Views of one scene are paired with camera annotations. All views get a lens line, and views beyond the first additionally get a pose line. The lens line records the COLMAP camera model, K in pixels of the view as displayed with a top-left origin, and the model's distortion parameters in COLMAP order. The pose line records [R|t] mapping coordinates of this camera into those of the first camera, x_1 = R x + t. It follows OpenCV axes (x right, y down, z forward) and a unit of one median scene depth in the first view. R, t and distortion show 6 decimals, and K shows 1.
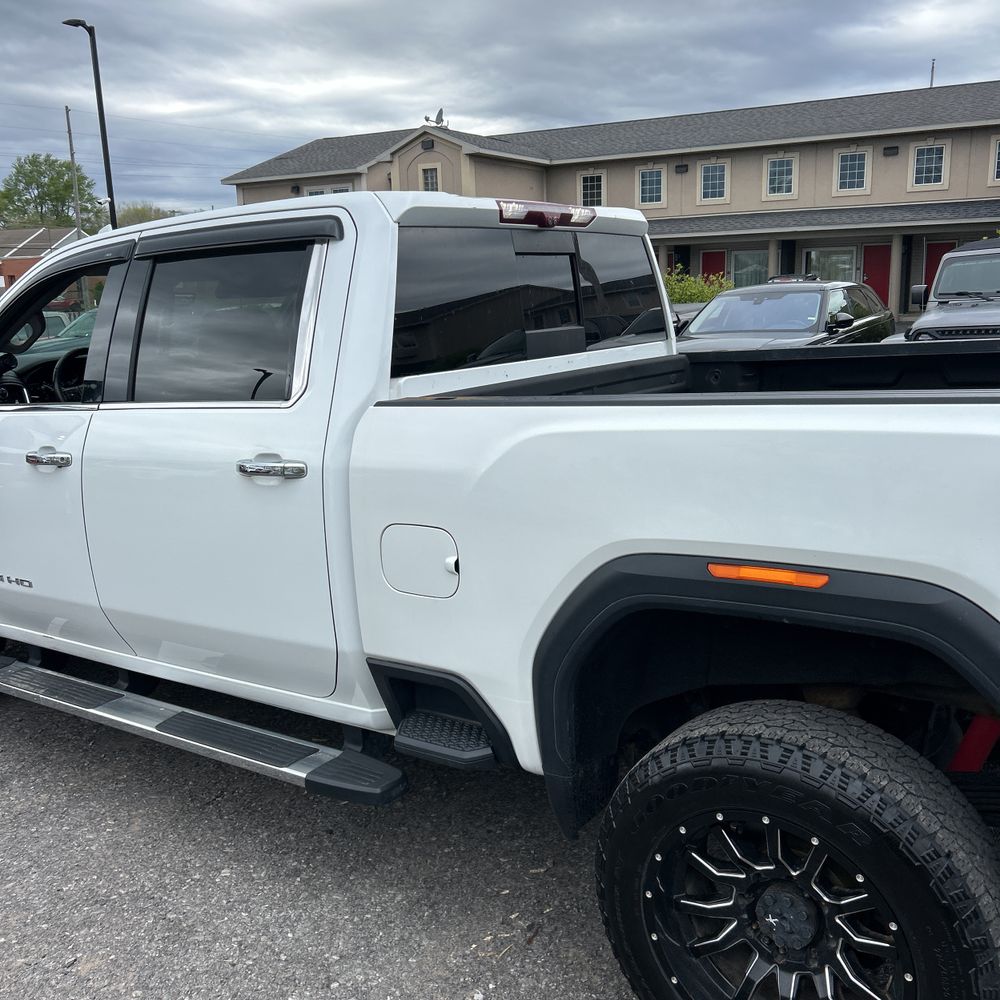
lens RADIAL K [[1017.1, 0, 483.0], [0, 1017.1, 497.0], [0, 0, 1]] dist [0.017036, 0.000000]
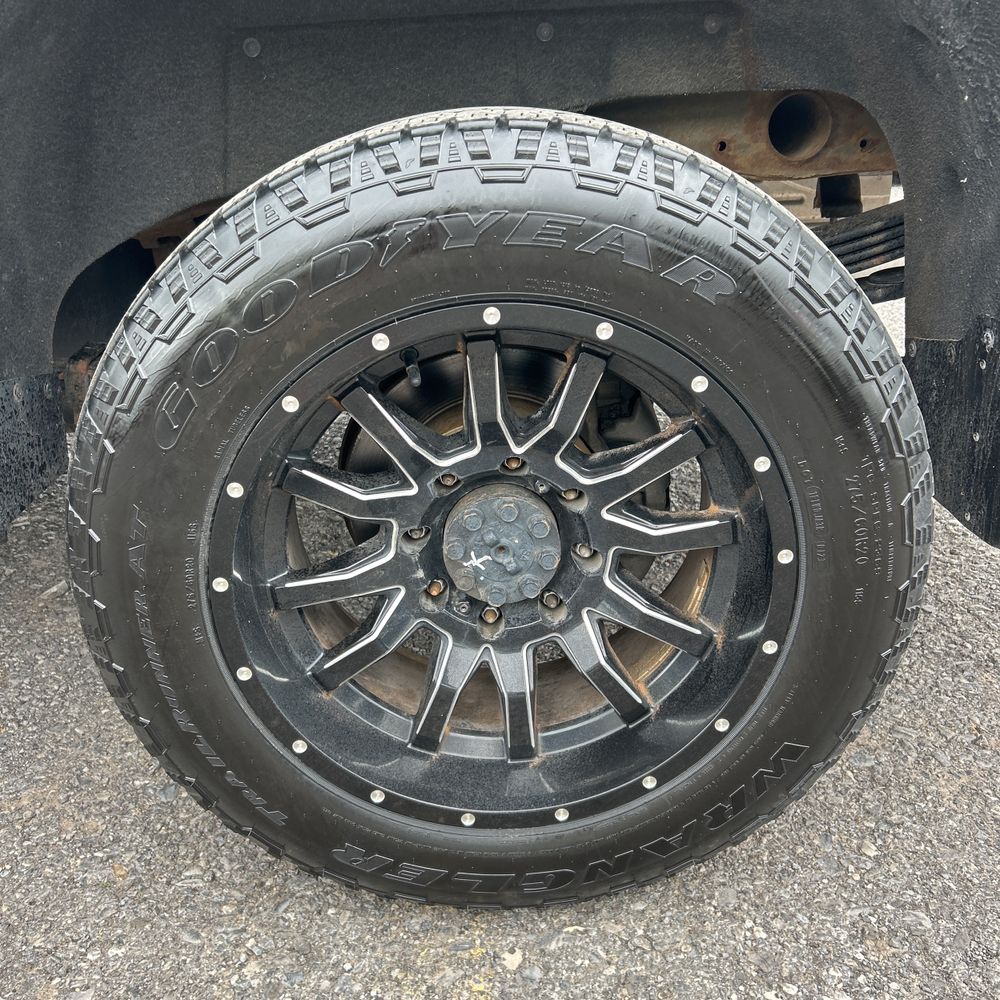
lens RADIAL K [[1017.1, 0, 525.1], [0, 1017.1, 493.8], [0, 0, 1]] dist [0.017036, 0.000000]
pose [[0.789492, -0.204163, 0.578809, 0.016286], [0.097374, 0.972774, 0.210309, 0.213515], [-0.605987, -0.109676, 0.787877, 0.455869]]
